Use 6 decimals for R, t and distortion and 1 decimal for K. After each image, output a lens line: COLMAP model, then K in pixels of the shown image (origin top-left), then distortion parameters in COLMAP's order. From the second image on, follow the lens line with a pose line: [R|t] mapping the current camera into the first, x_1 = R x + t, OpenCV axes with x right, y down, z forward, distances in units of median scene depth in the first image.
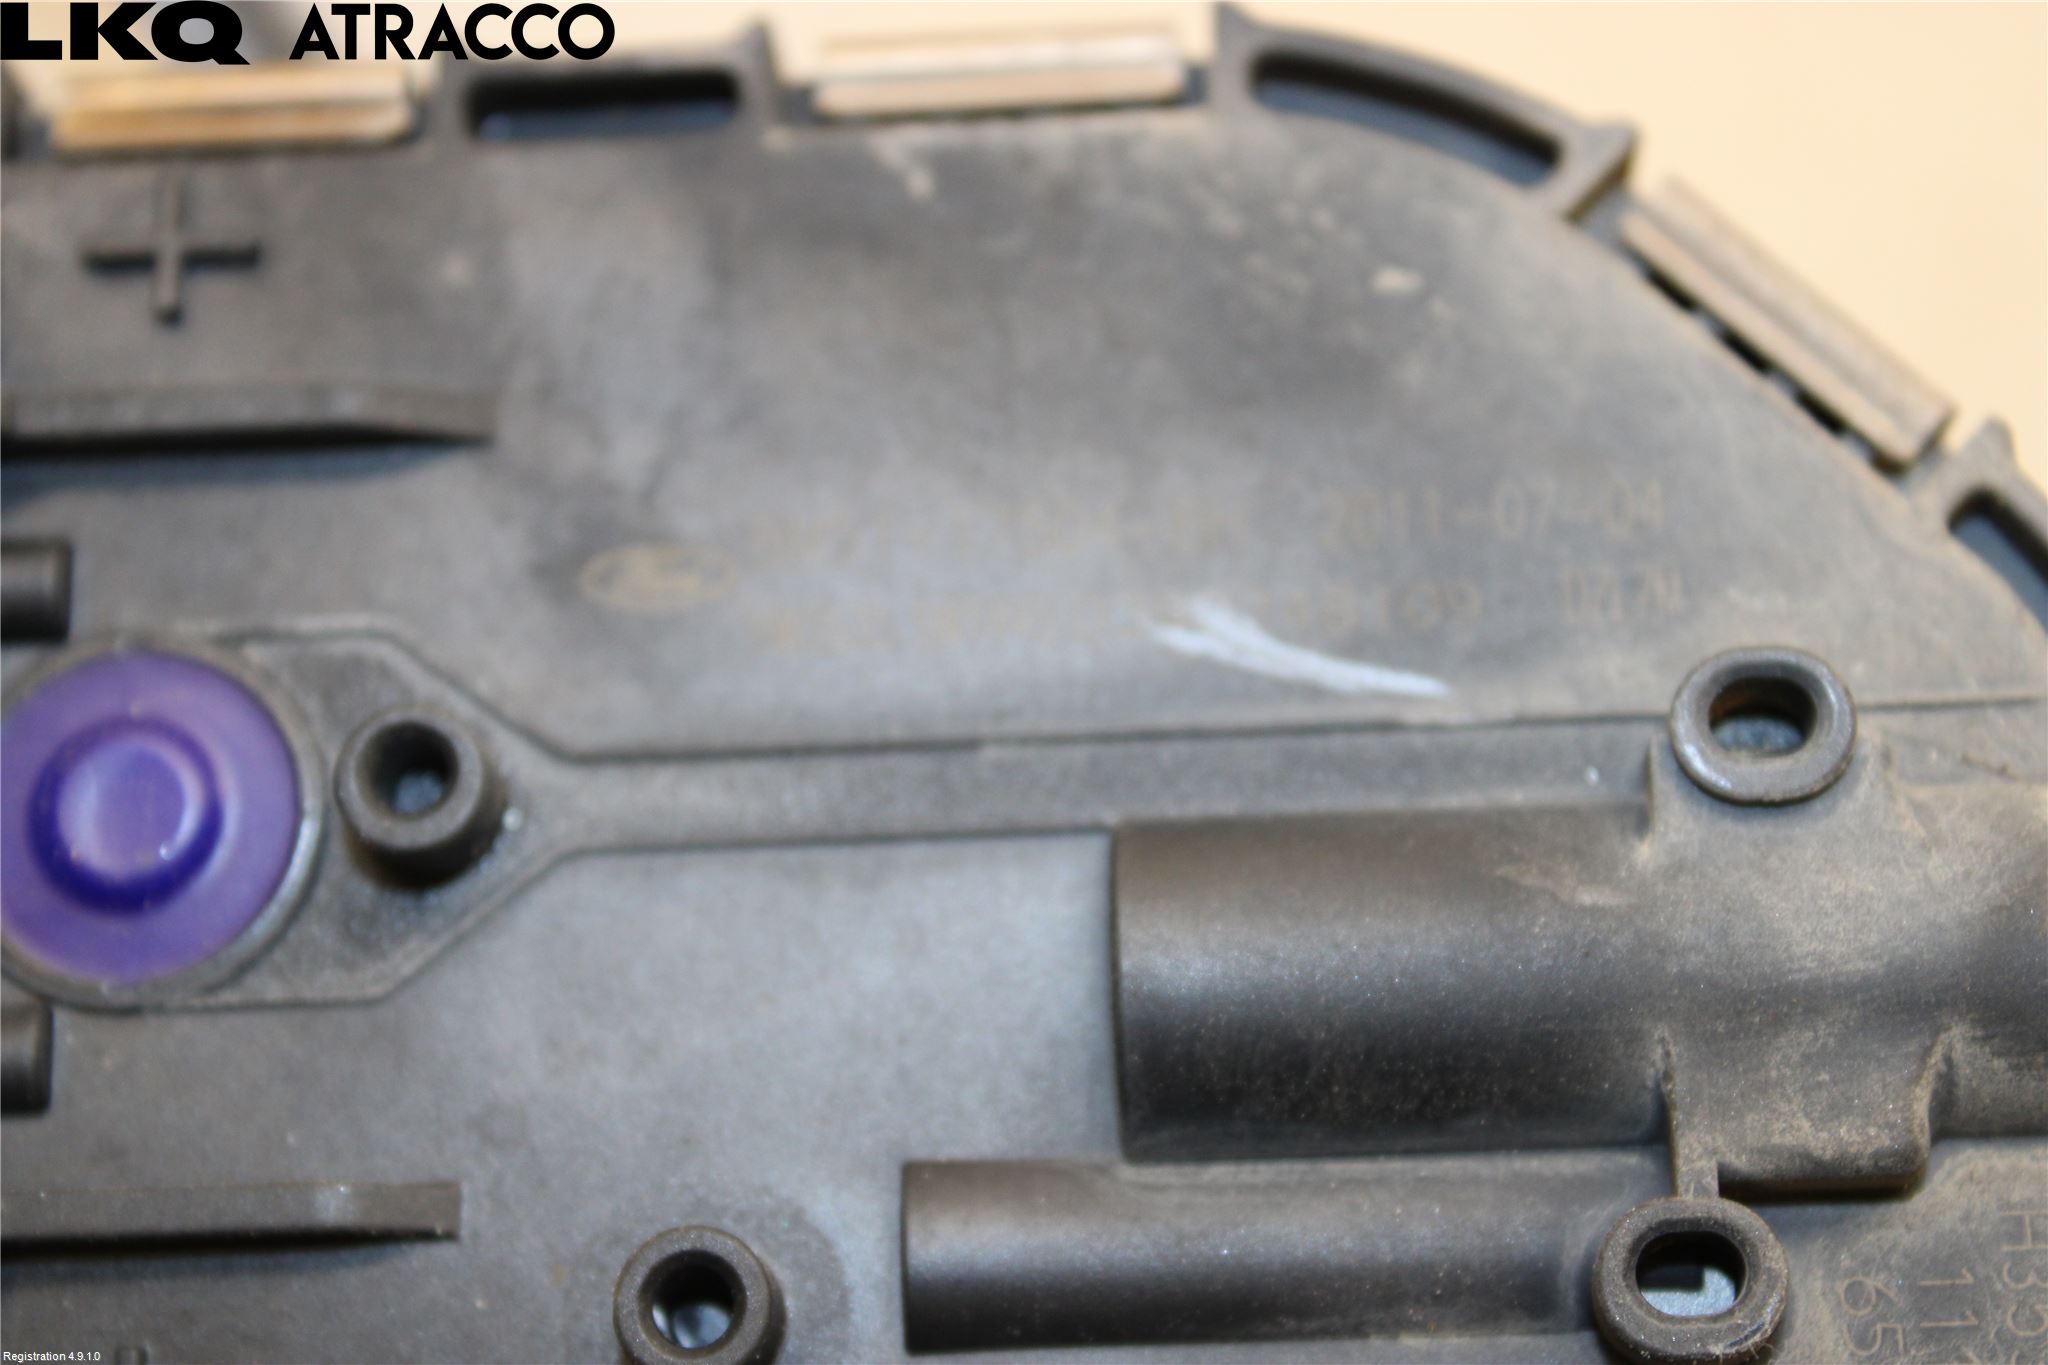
lens RADIAL K [[4629.5, 0, 1023.8], [0, 4629.5, 683.1], [0, 0, 1]] dist [-0.012505, 0.000000]
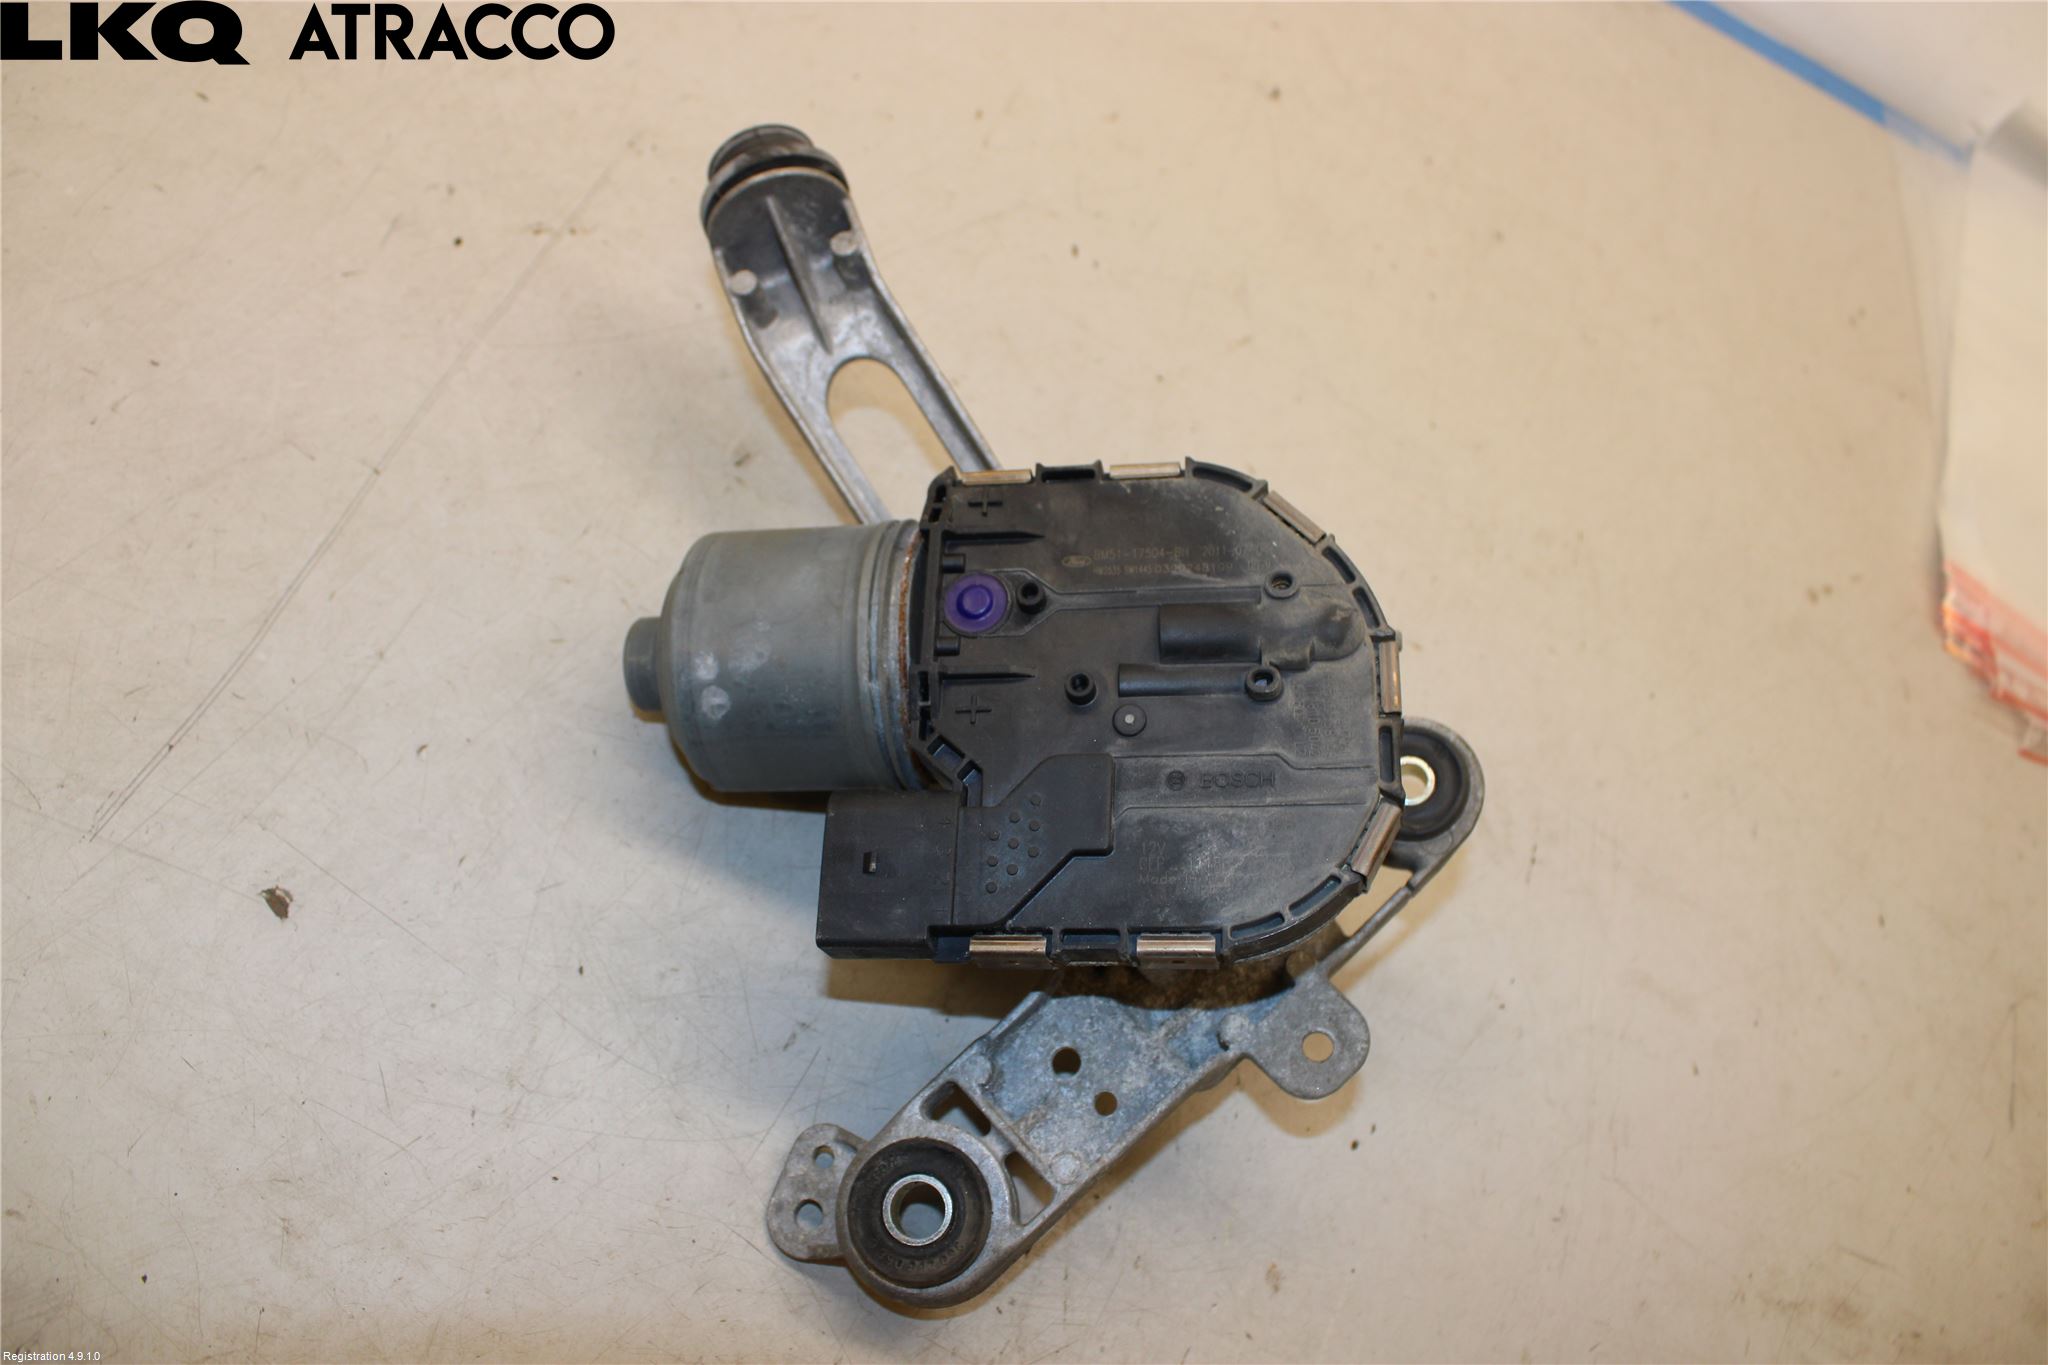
lens RADIAL K [[1713.9, 0, 1014.5], [0, 1713.9, 671.1], [0, 0, 1]] dist [-0.177500, 0.145547]
pose [[0.992890, 0.020199, -0.117309, 0.081184], [-0.031883, 0.994616, -0.098598, 0.292295], [0.114686, 0.101638, 0.988189, -0.907017]]
